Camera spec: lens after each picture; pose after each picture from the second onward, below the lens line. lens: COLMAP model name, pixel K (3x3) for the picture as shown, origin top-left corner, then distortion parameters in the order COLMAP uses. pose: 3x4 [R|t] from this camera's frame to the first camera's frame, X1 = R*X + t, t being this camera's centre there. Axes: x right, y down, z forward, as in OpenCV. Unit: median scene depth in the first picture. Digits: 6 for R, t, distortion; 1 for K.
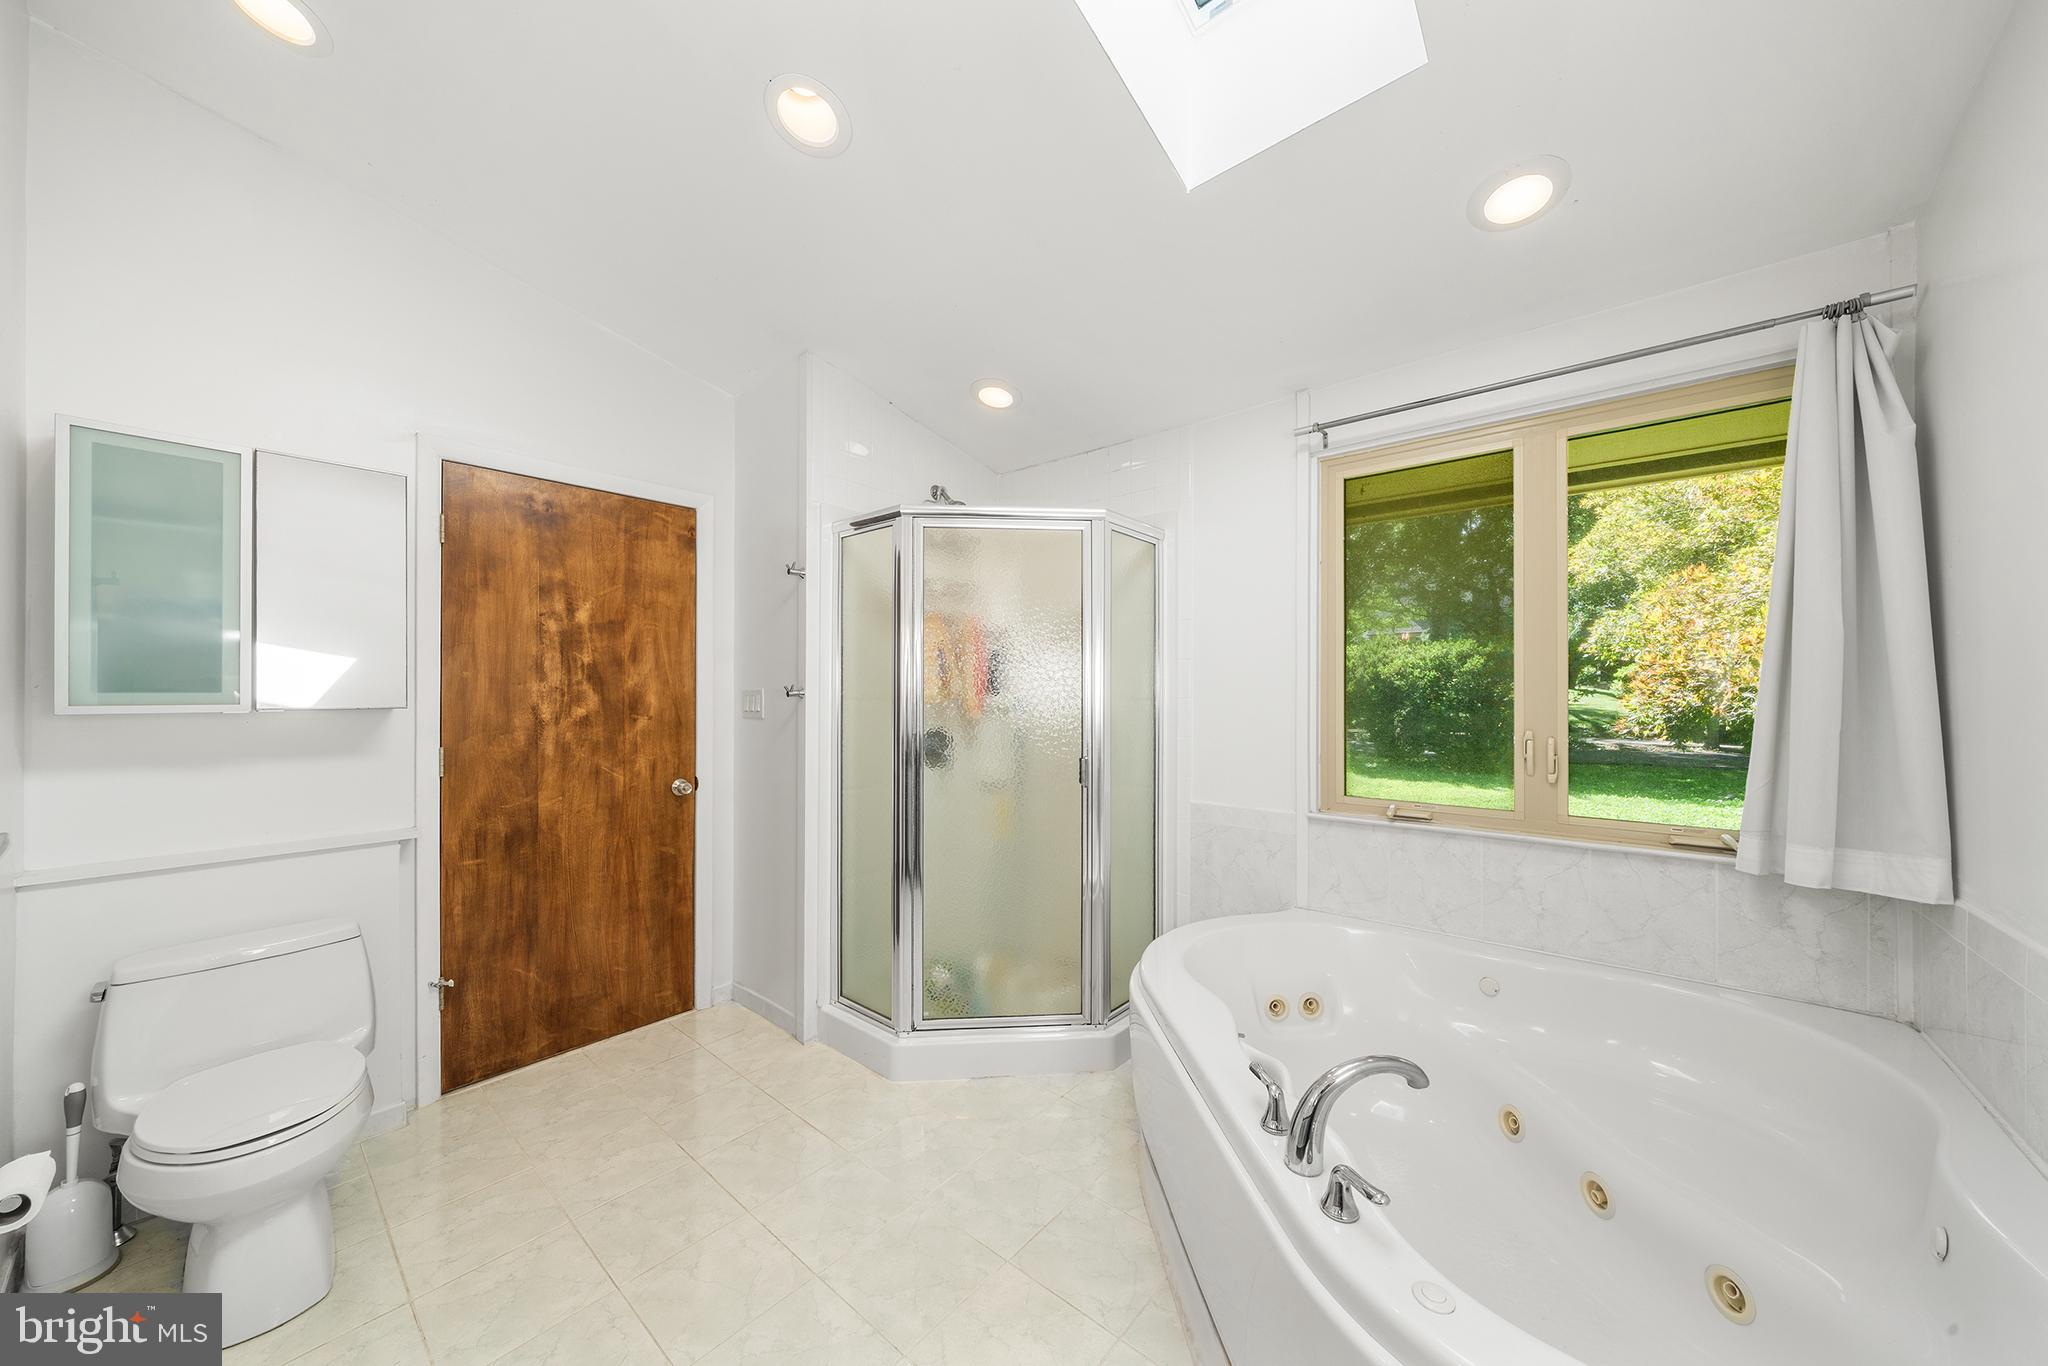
lens RADIAL K [[716.4, 0, 1032.0], [0, 716.4, 696.7], [0, 0, 1]] dist [-0.000965, 0.000404]
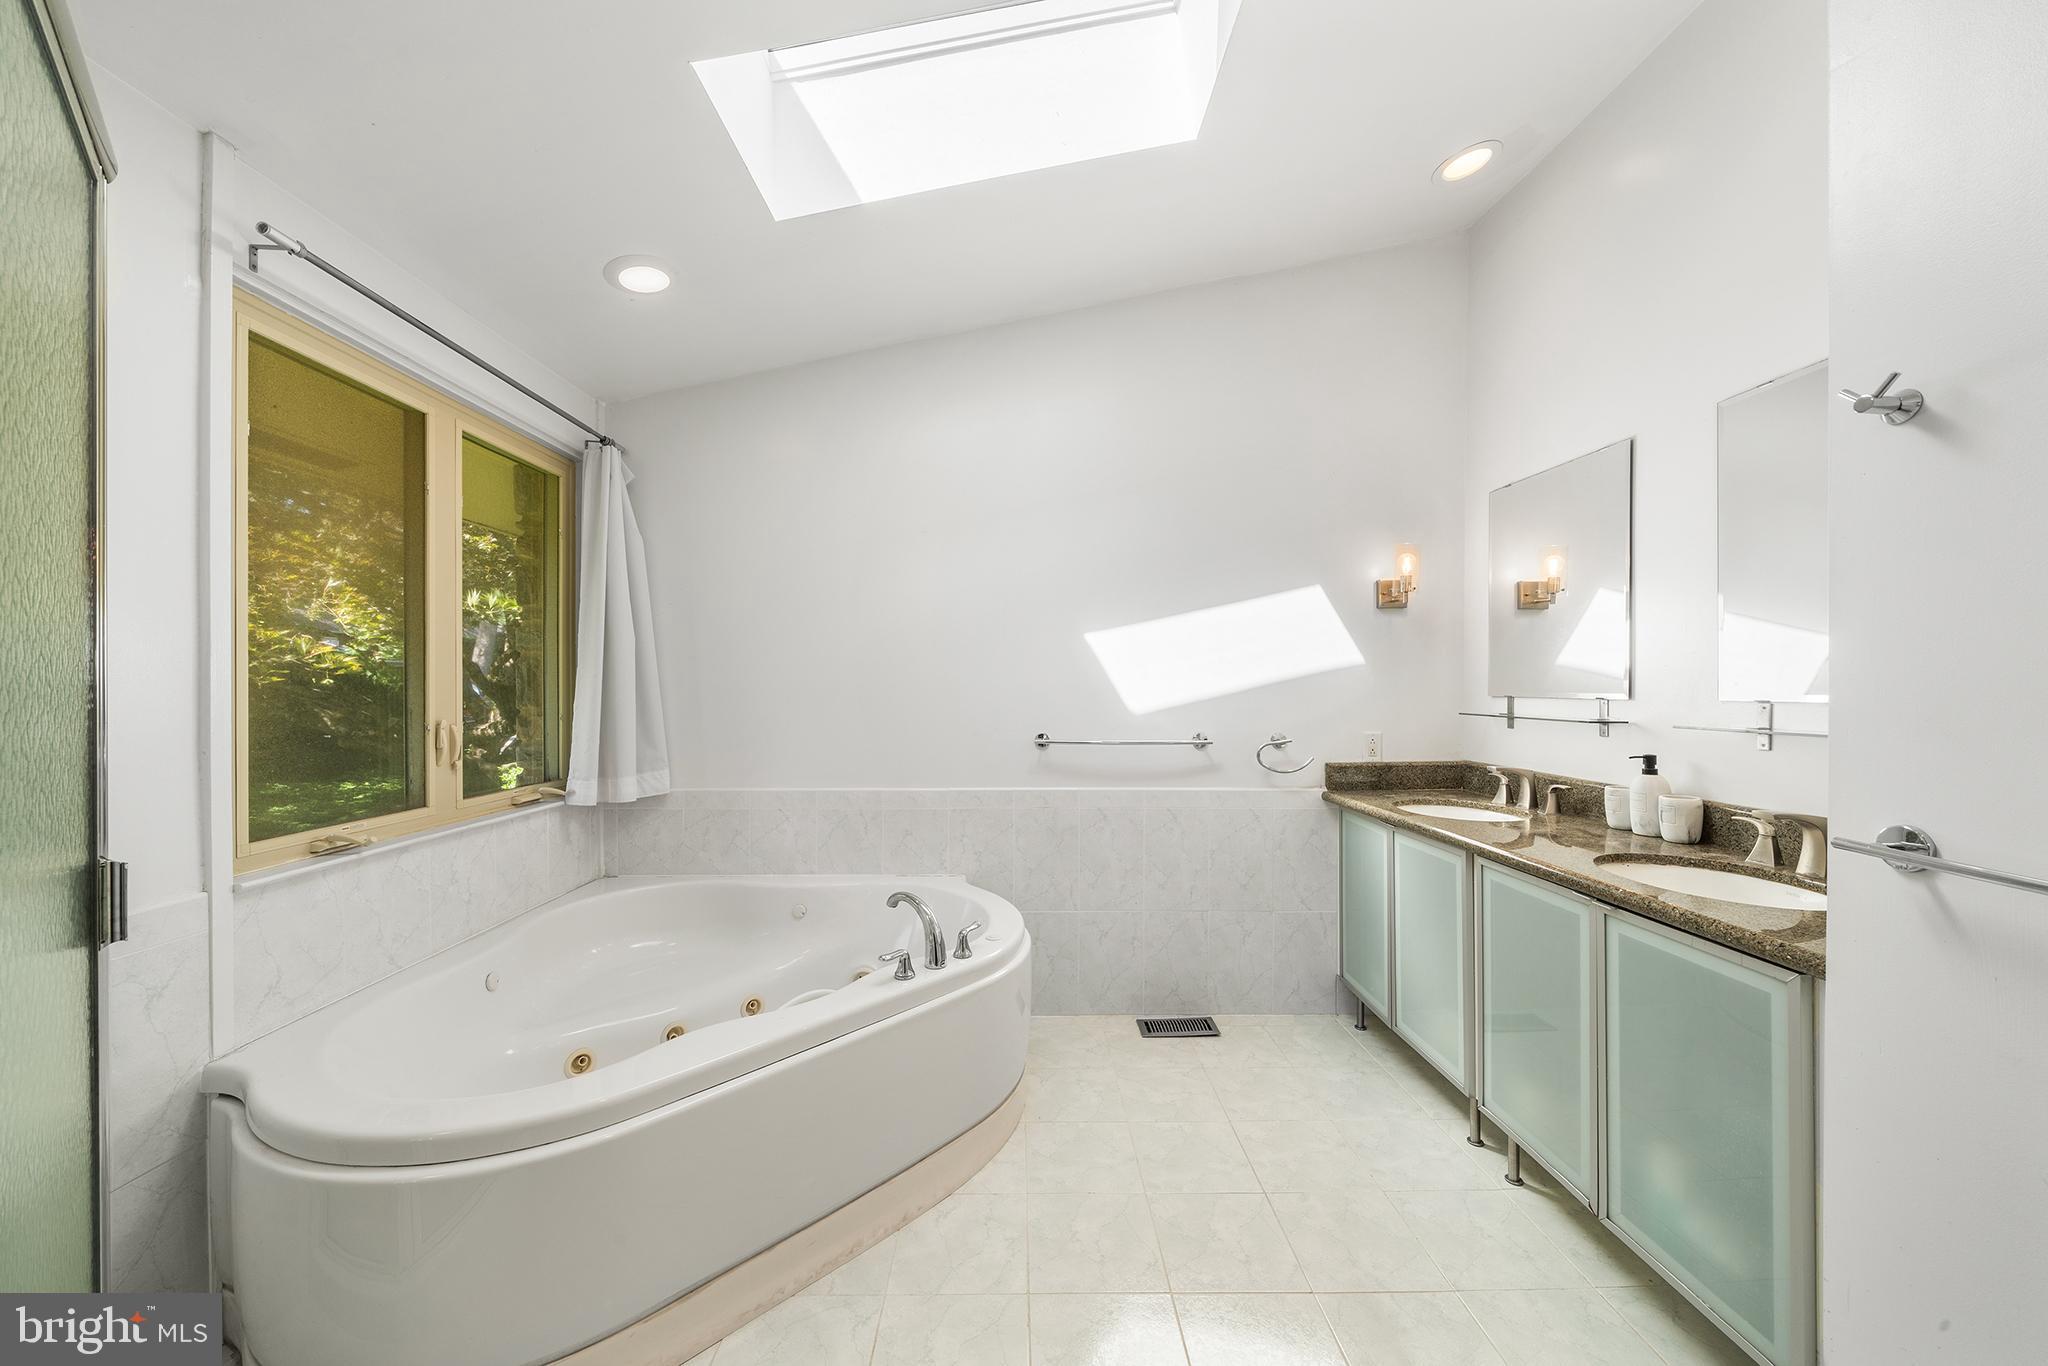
lens RADIAL K [[791.7, 0, 1025.9], [0, 791.7, 679.4], [0, 0, 1]] dist [-0.003966, 0.000325]
pose [[-0.673048, 0.003340, 0.739591, -0.732040], [0.000444, 0.999991, -0.004112, 0.000408], [-0.739598, -0.002439, -0.673044, 1.363394]]
